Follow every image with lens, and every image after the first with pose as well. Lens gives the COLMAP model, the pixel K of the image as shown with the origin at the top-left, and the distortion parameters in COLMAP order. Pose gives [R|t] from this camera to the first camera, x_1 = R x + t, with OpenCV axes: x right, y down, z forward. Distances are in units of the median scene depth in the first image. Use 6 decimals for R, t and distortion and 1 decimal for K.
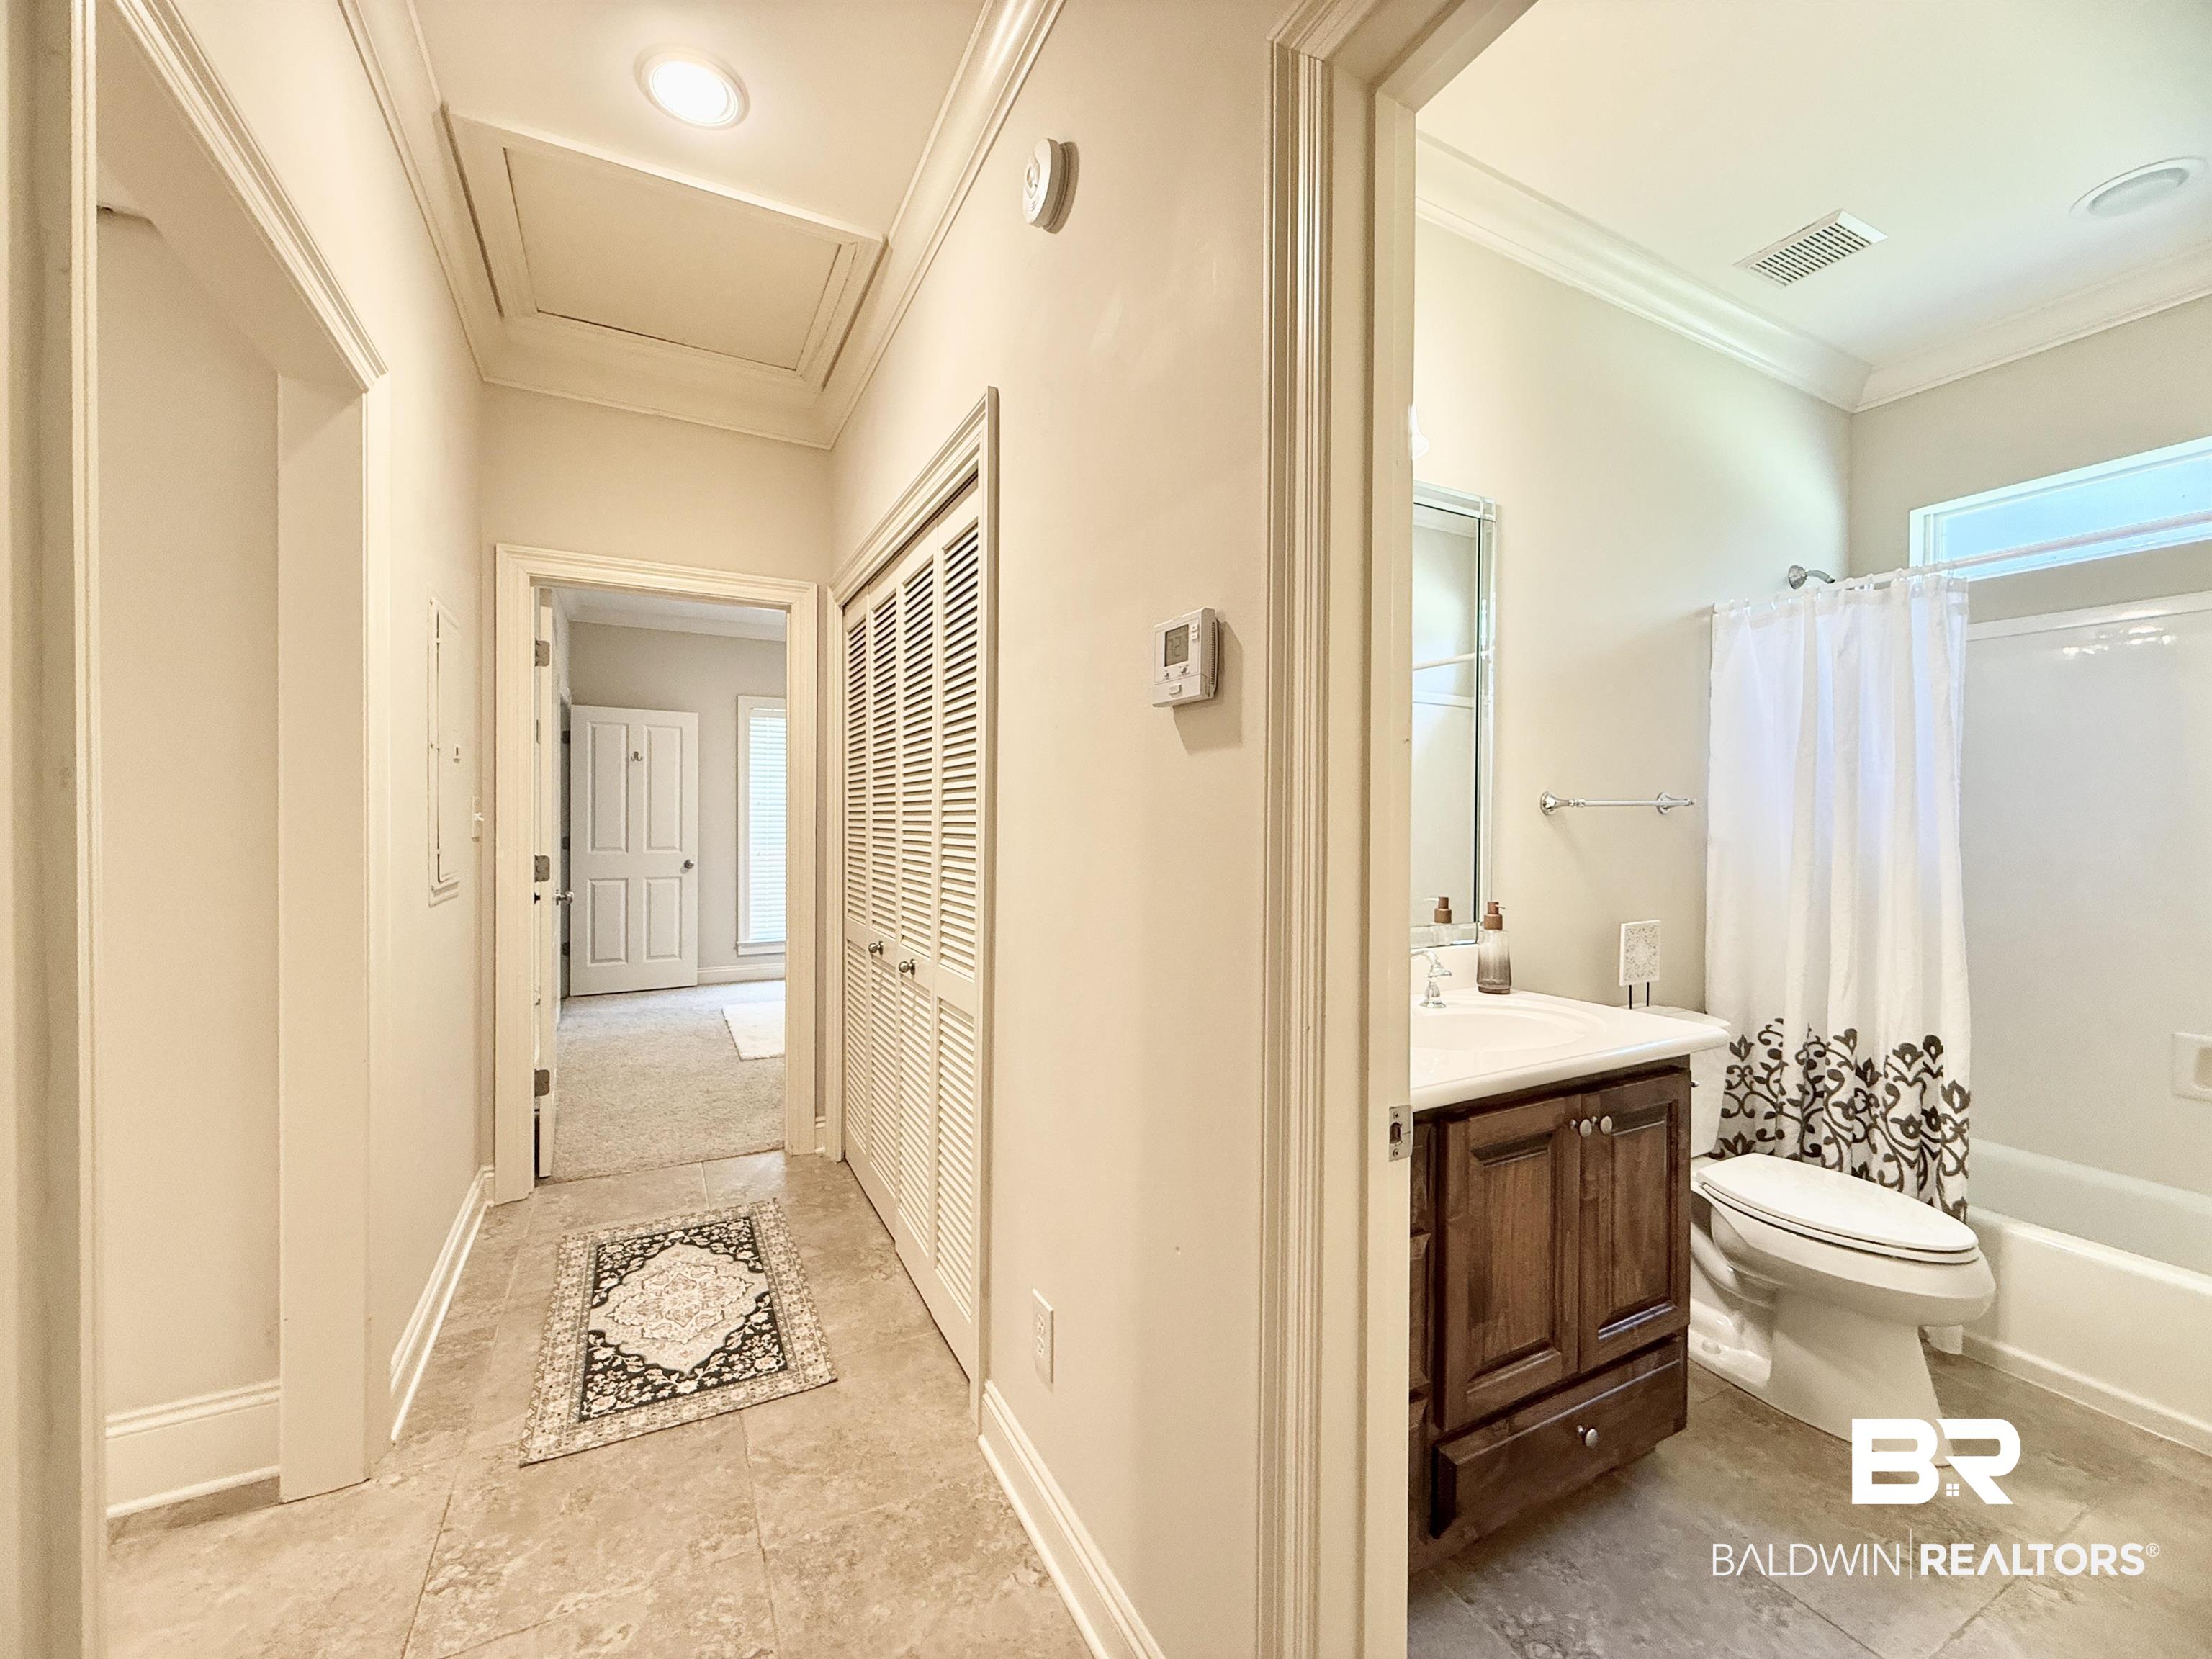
lens RADIAL K [[880.1, 0, 1098.9], [0, 880.1, 824.8], [0, 0, 1]] dist [0.000119, -0.000117]
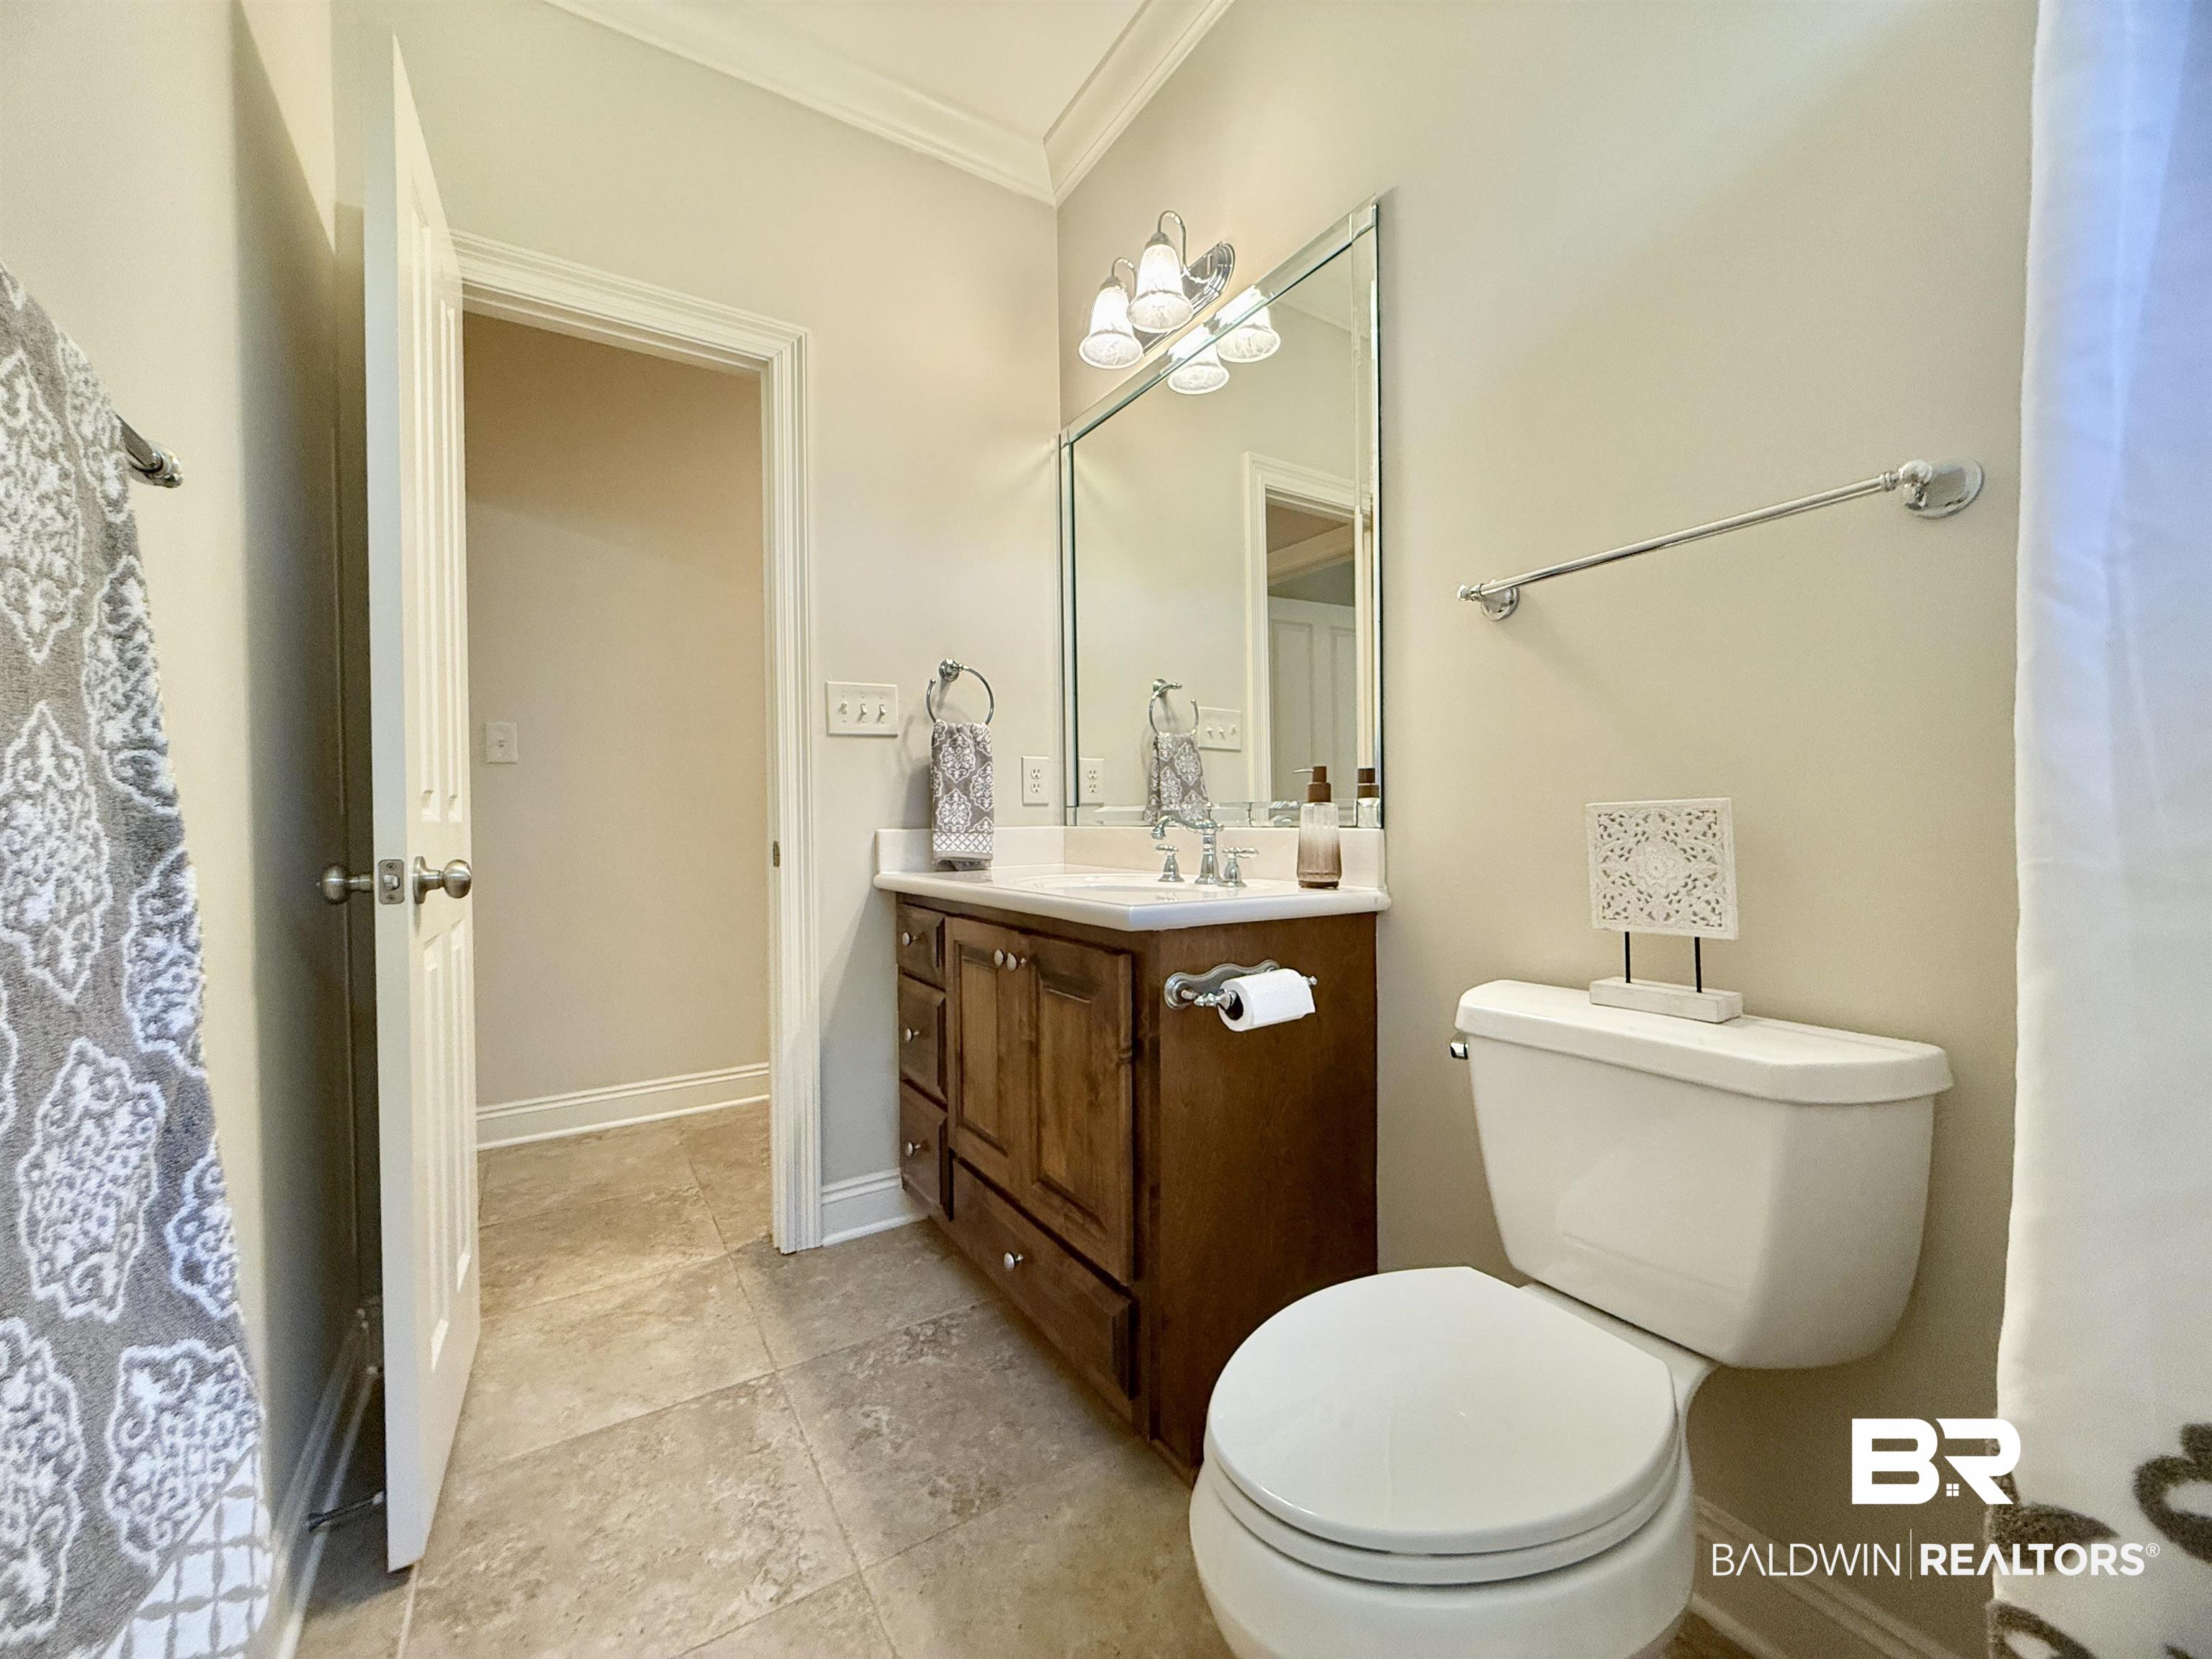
lens RADIAL K [[880.1, 0, 1094.0], [0, 880.1, 826.7], [0, 0, 1]] dist [0.000119, -0.000117]
pose [[0.085744, 0.001758, -0.996316, 1.173578], [0.004385, 0.999988, 0.002142, 0.136395], [0.996308, -0.004552, 0.085736, 0.745917]]
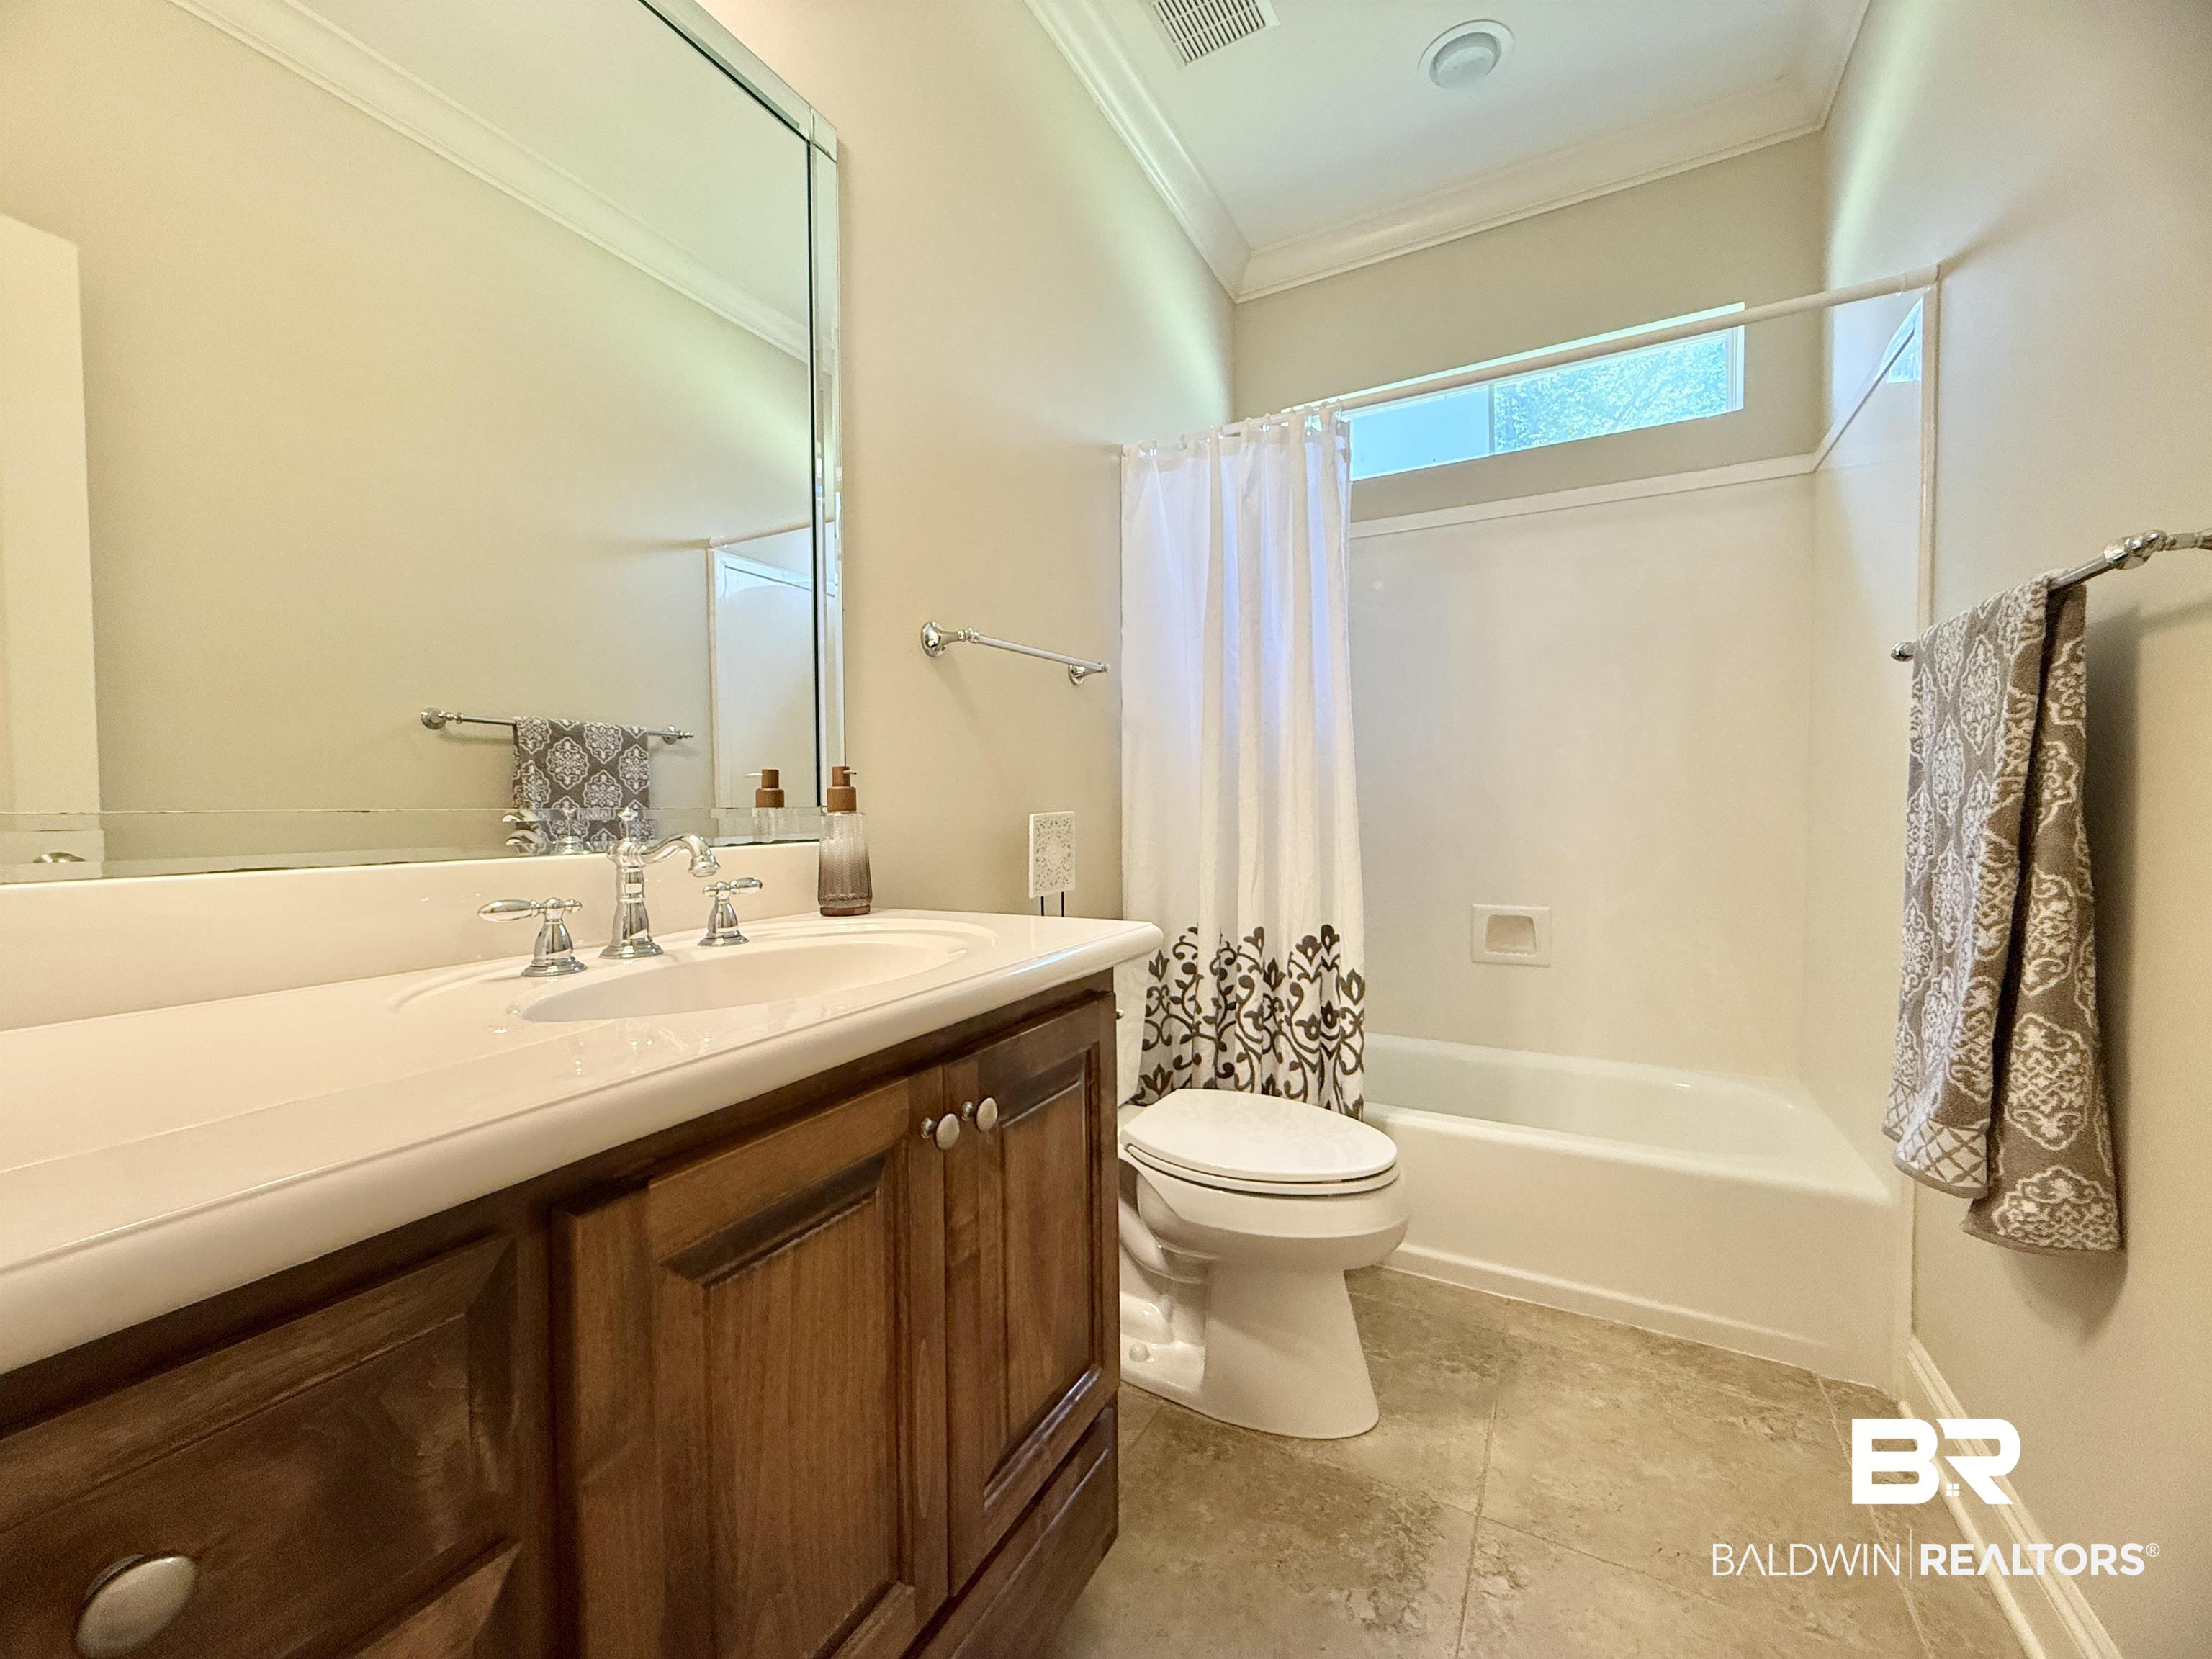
lens RADIAL K [[880.1, 0, 1089.1], [0, 880.1, 827.2], [0, 0, 1]] dist [0.000119, -0.000117]
pose [[0.837455, -0.029929, 0.545686, 0.255793], [0.019091, 0.999492, 0.025519, 0.116216], [-0.546172, -0.010953, 0.837601, 0.390469]]
